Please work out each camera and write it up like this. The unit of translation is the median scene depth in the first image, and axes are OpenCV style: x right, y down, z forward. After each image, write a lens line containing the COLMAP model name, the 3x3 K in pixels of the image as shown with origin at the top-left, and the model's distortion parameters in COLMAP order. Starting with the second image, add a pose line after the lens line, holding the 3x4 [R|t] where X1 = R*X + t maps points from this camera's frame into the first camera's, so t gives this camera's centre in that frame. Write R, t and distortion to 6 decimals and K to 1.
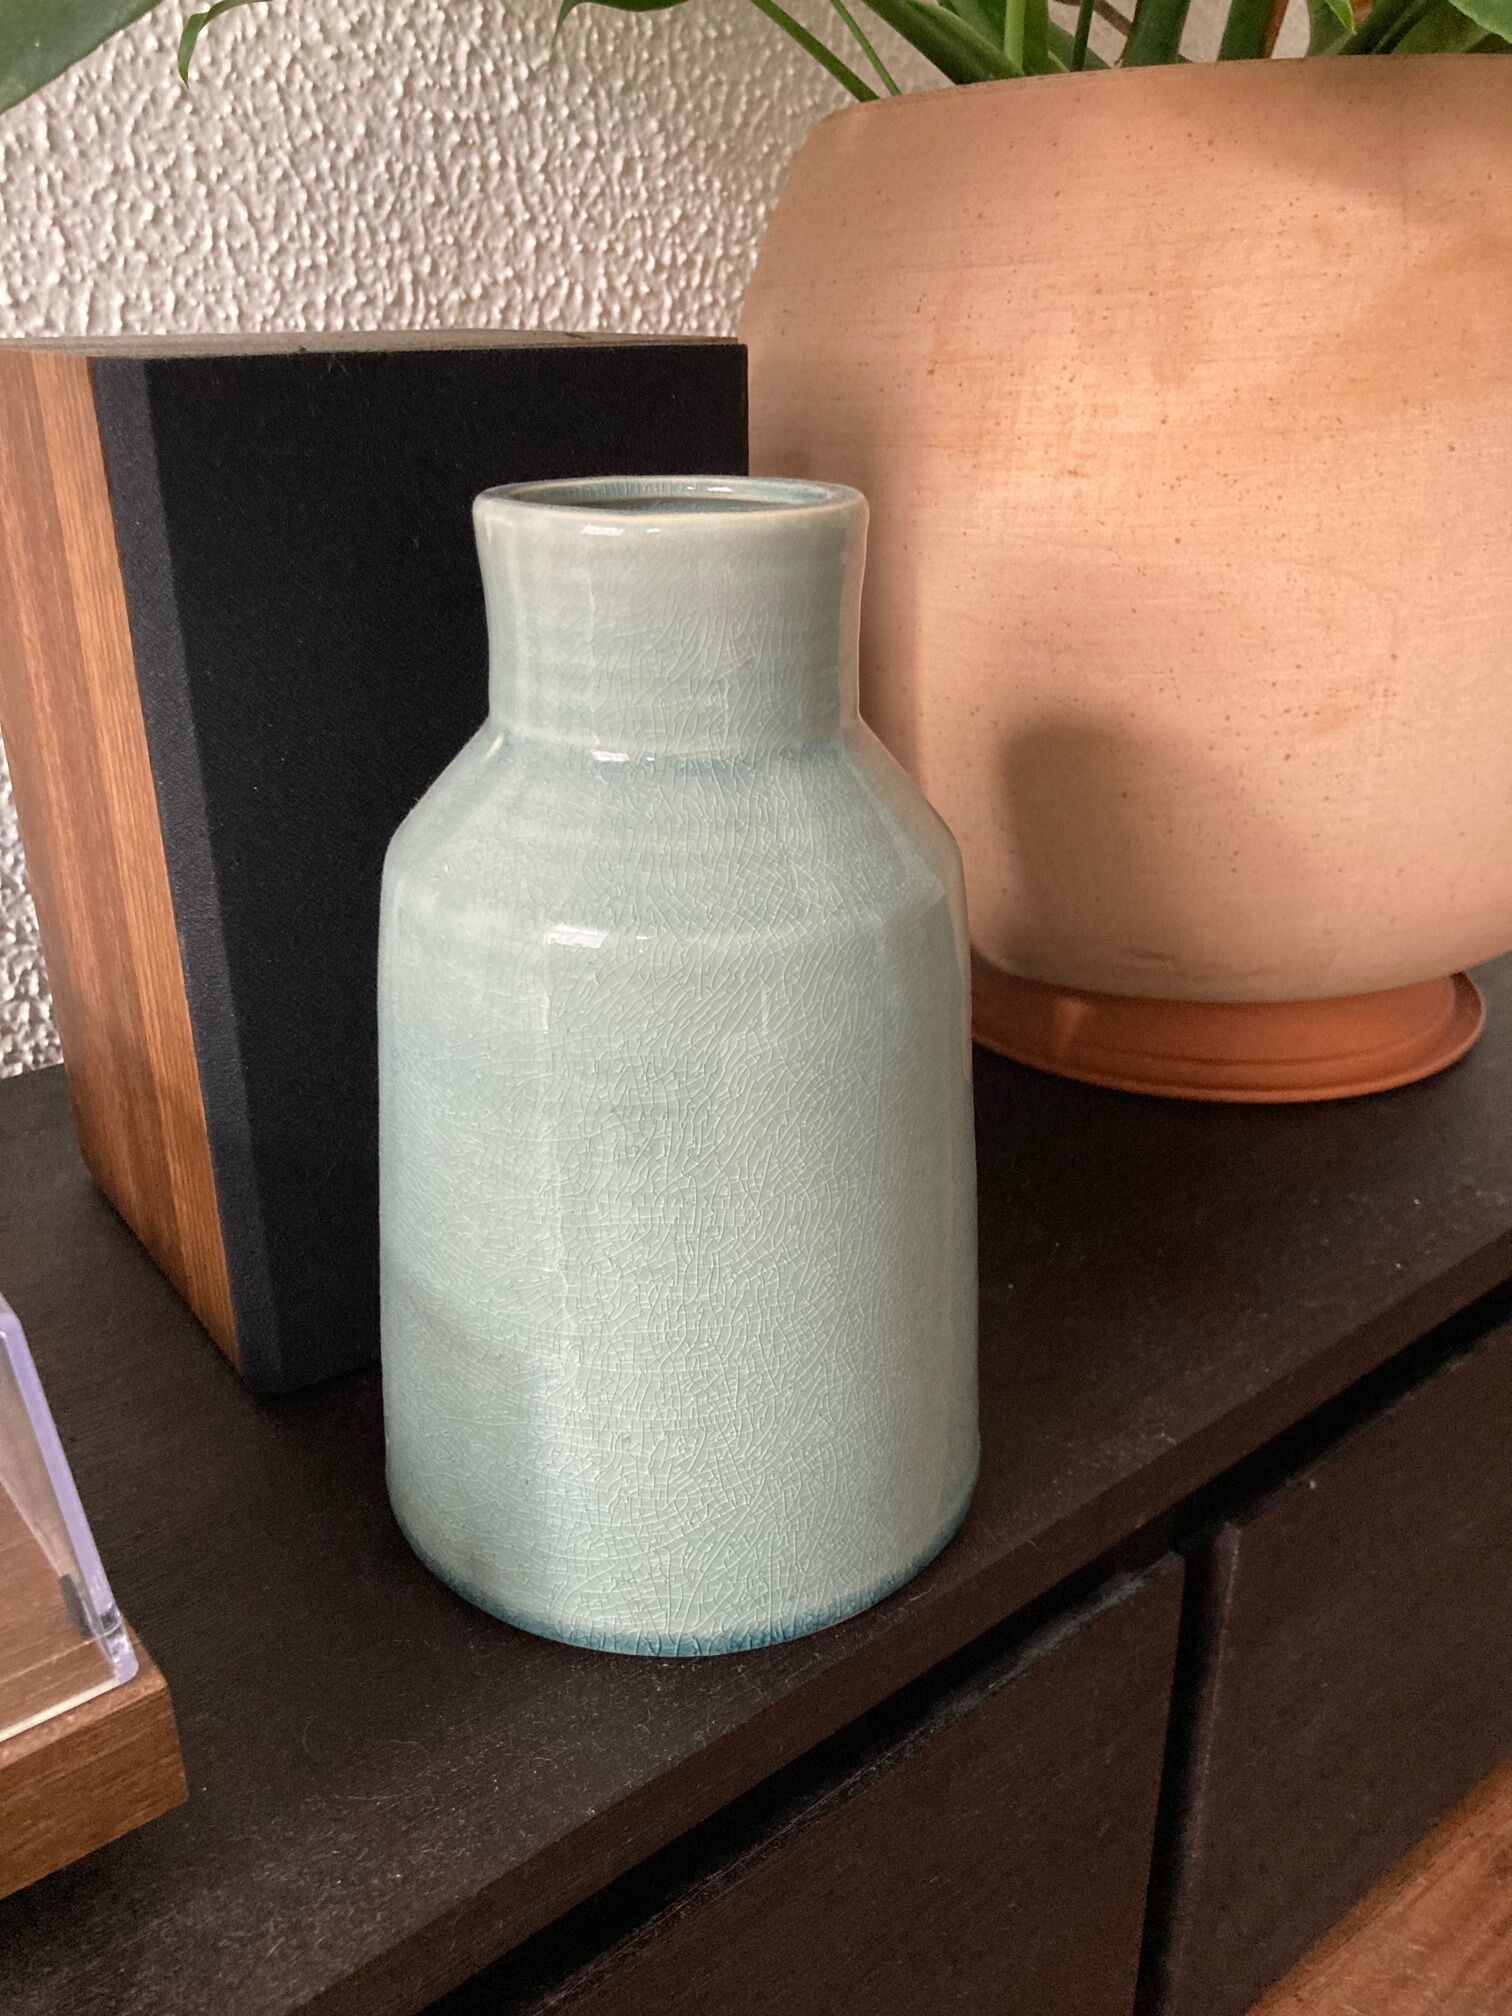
lens RADIAL K [[1598.2, 0, 752.3], [0, 1598.2, 1012.7], [0, 0, 1]] dist [-0.013565, 0.024930]
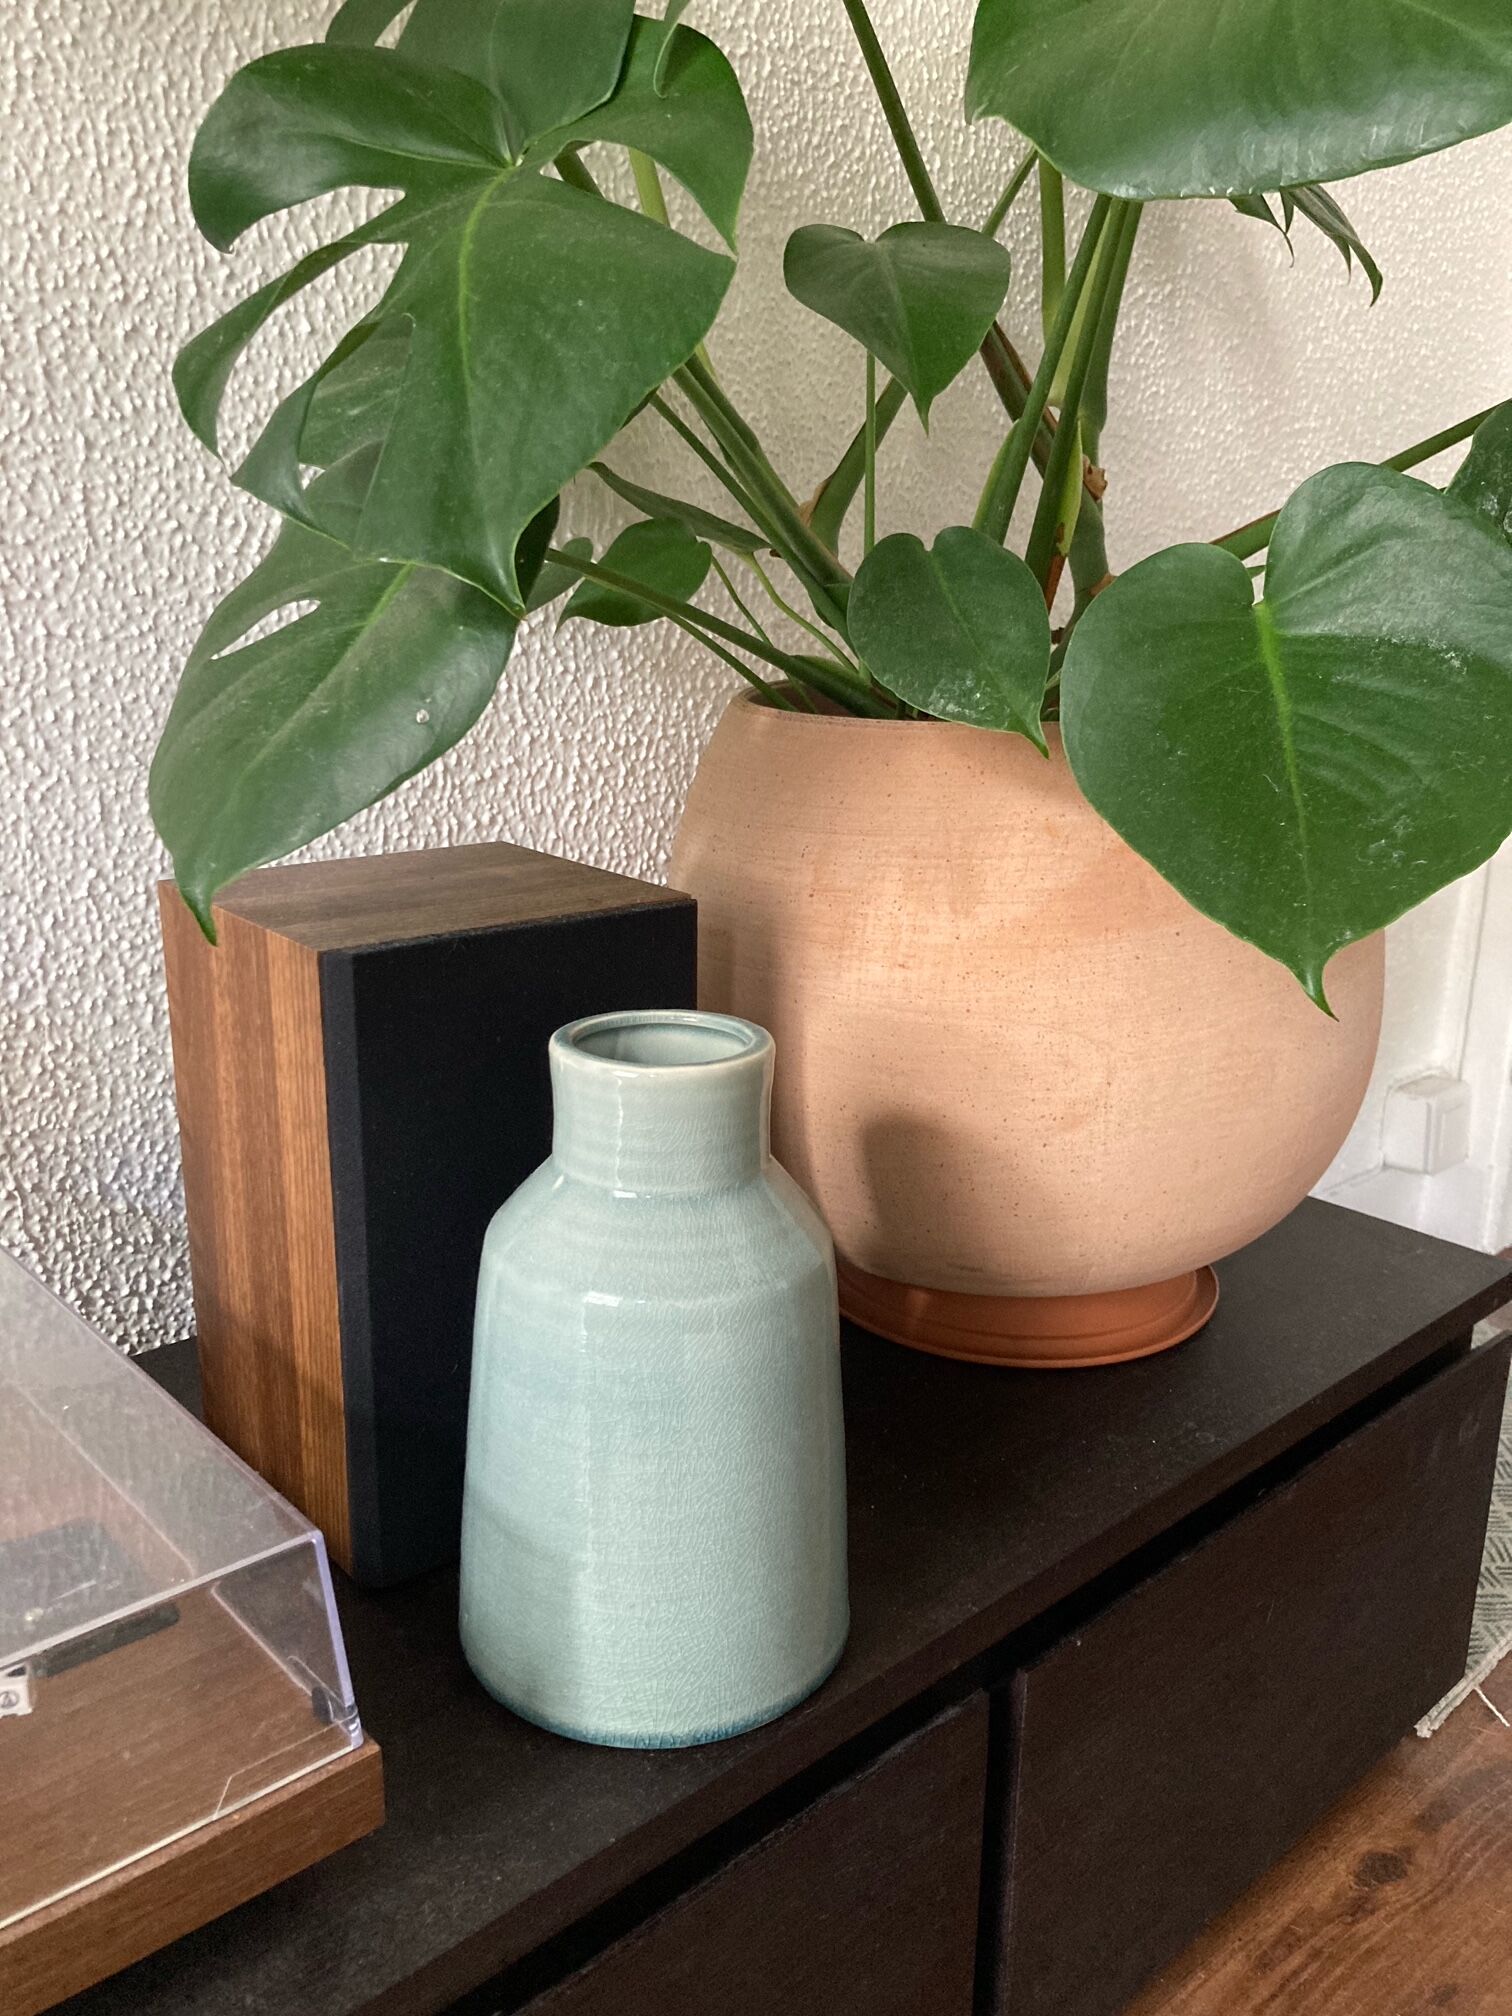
lens RADIAL K [[1598.2, 0, 761.8], [0, 1598.2, 995.6], [0, 0, 1]] dist [-0.013565, 0.024930]
pose [[0.997400, 0.004774, 0.071907, -0.049734], [0.005542, 0.989768, -0.142578, -0.090033], [-0.071852, 0.142606, 0.987168, -0.543319]]
